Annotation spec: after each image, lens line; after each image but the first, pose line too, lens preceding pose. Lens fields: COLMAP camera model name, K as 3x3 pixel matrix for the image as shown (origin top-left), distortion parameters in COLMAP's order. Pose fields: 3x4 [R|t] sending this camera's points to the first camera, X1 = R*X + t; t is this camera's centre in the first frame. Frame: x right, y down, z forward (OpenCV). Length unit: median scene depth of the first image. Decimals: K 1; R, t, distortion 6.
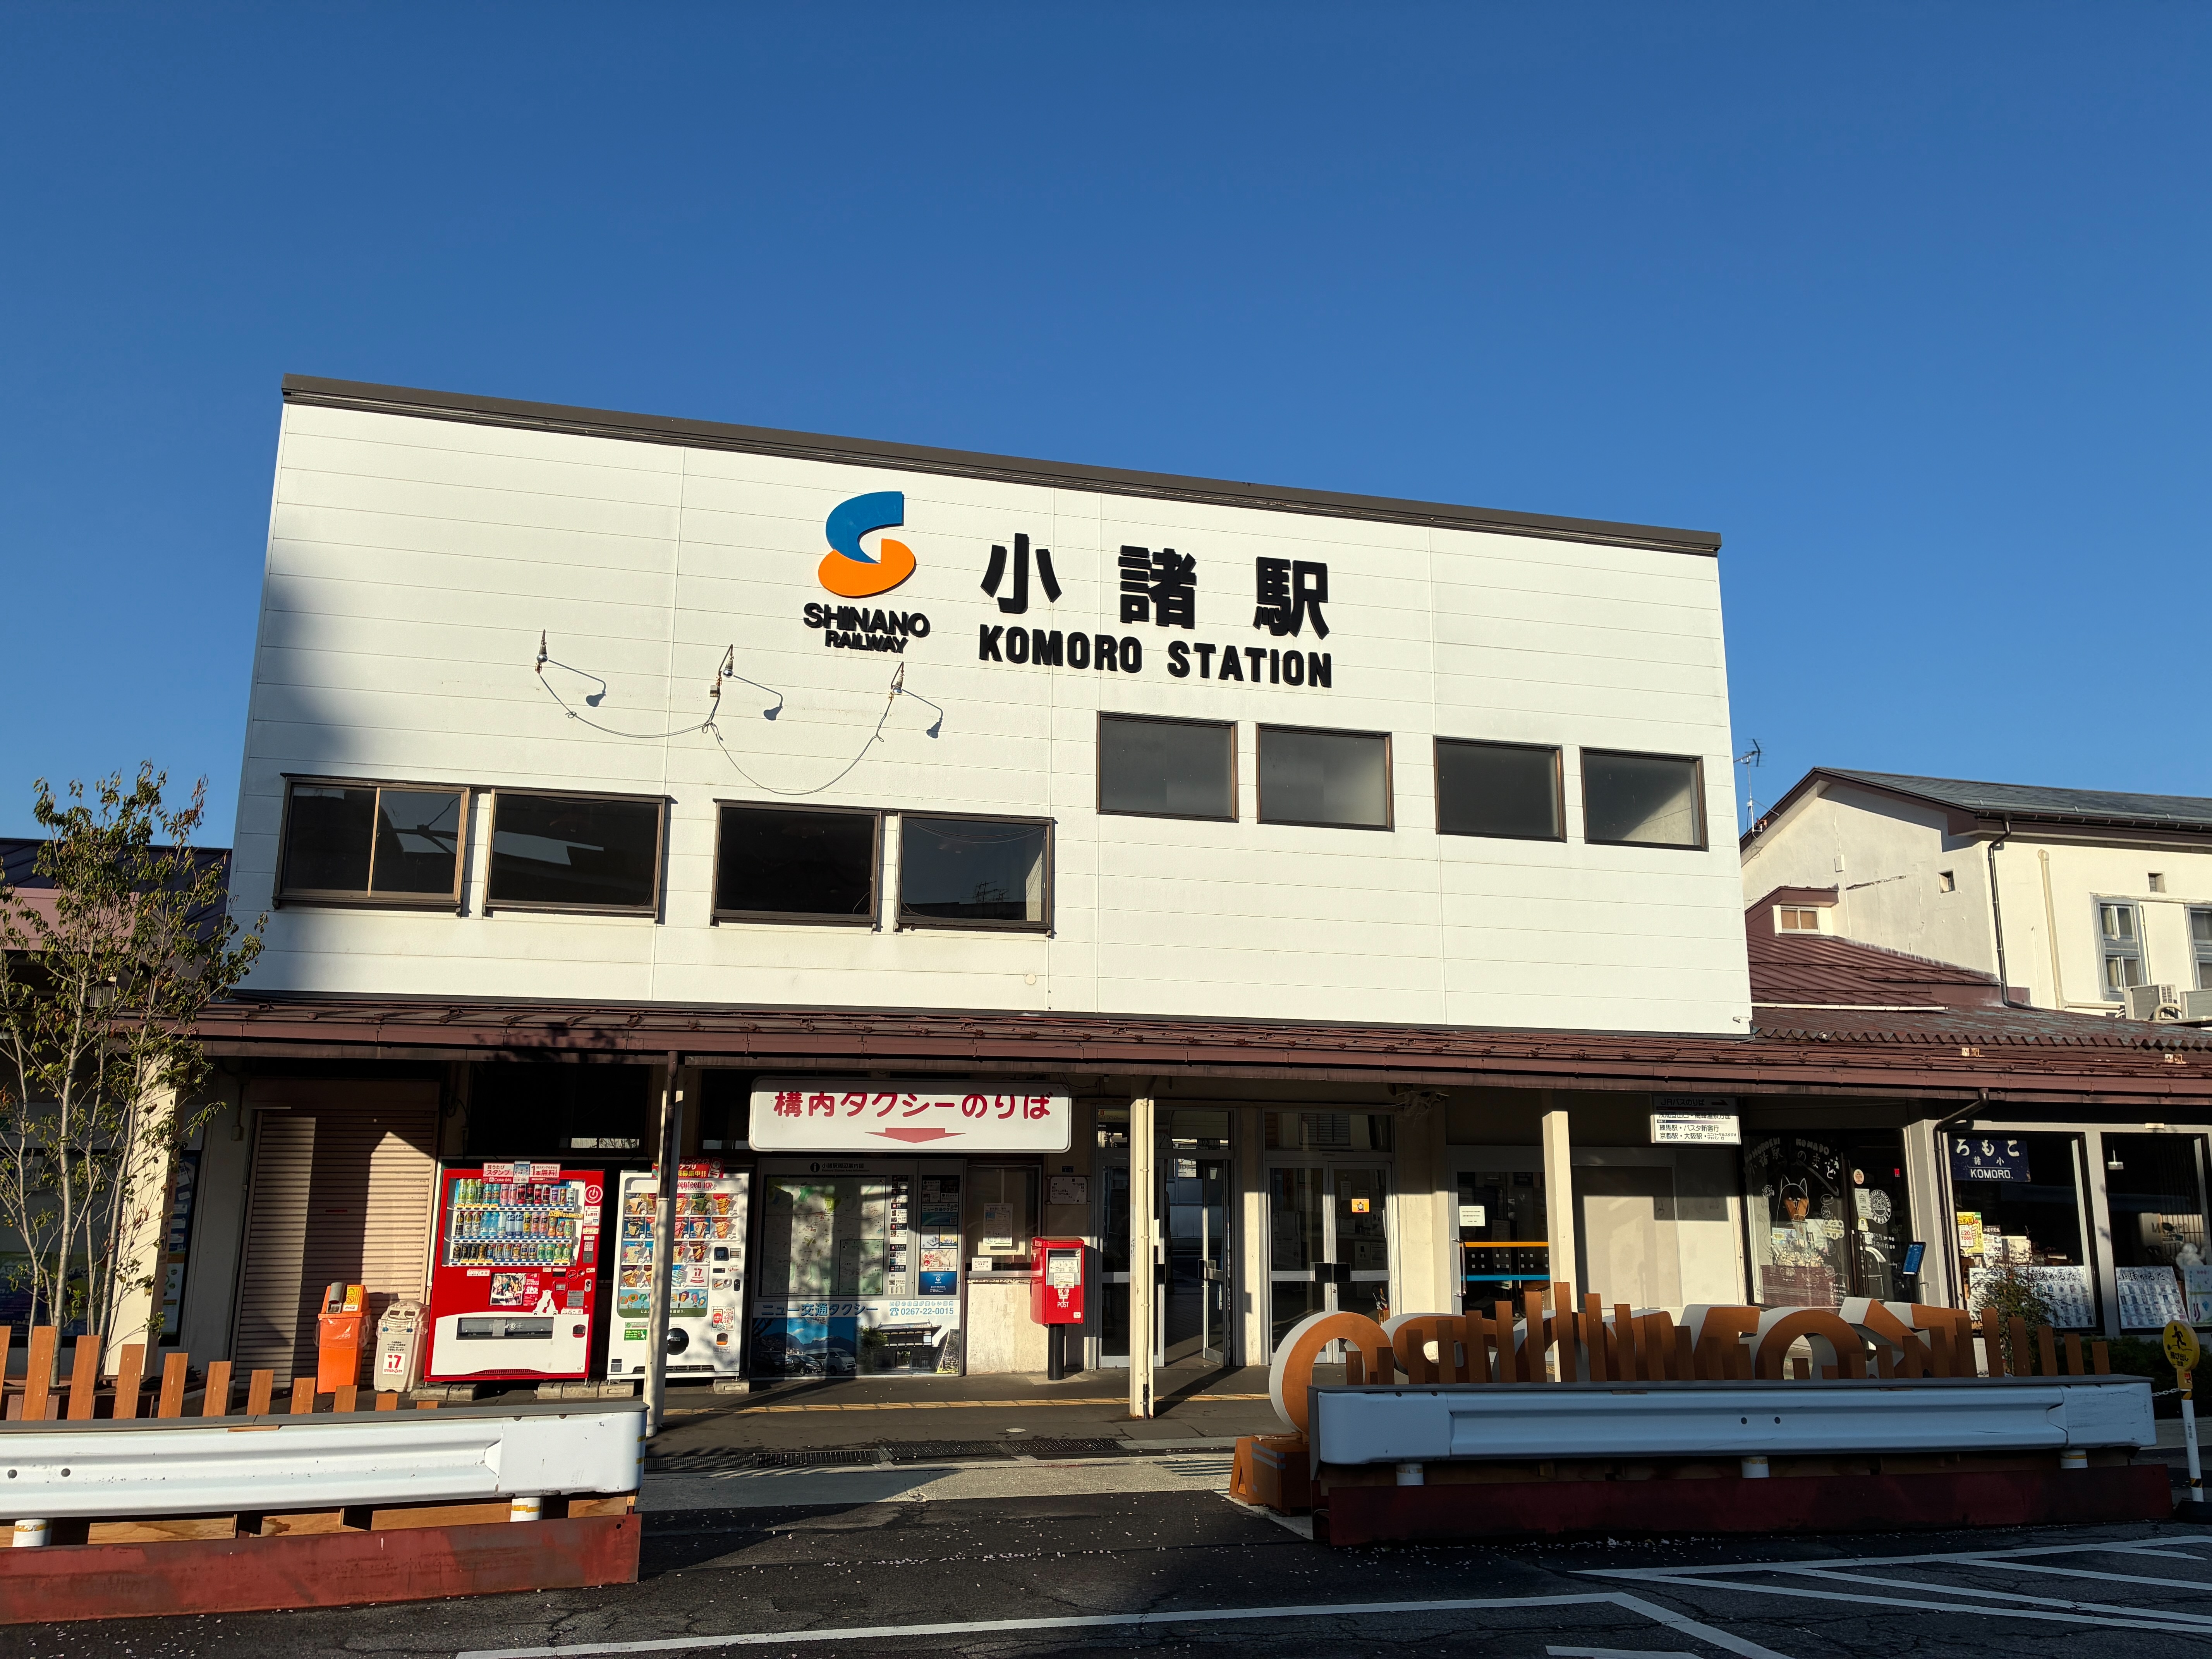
lens RADIAL K [[1639.3, 0, 1103.0], [0, 1639.3, 854.8], [0, 0, 1]] dist [0.002793, -0.011776]
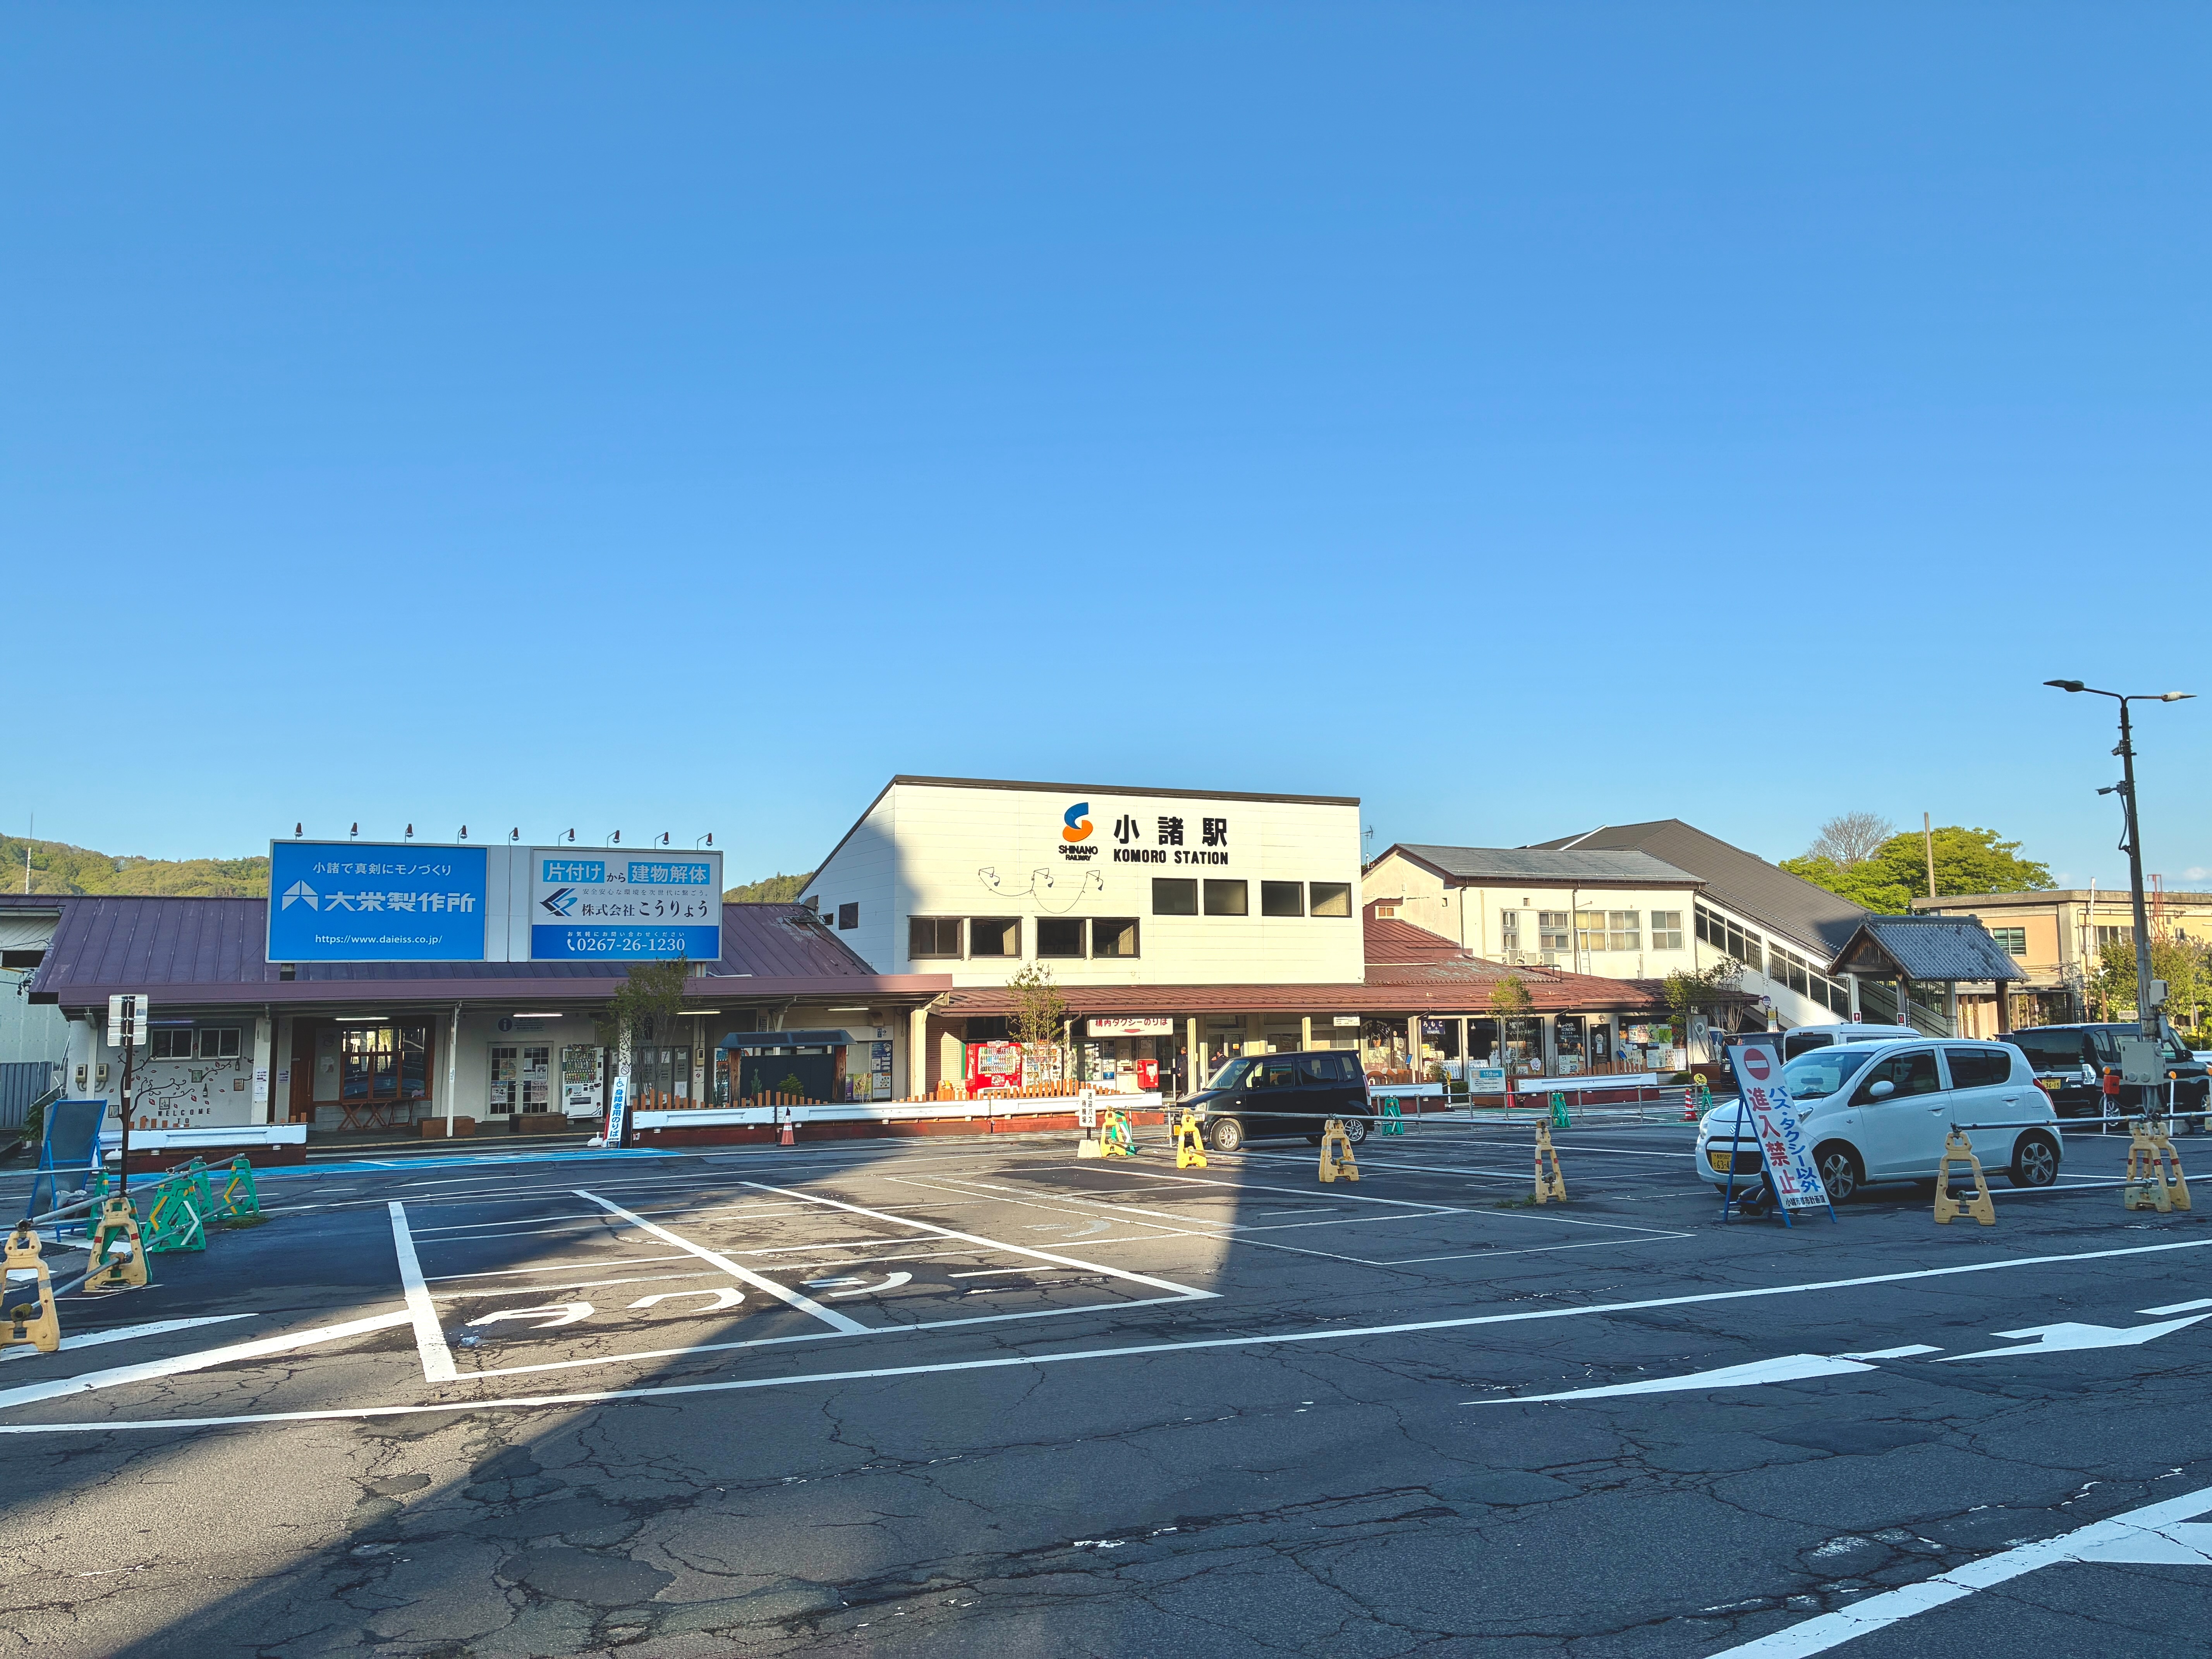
lens RADIAL K [[1714.8, 0, 1101.0], [0, 1714.8, 823.5], [0, 0, 1]] dist [0.041261, -0.005996]
pose [[0.975527, 0.001973, 0.219872, -0.745232], [-0.022836, 0.995461, 0.092386, -0.454594], [-0.218692, -0.095146, 0.971144, -1.866102]]
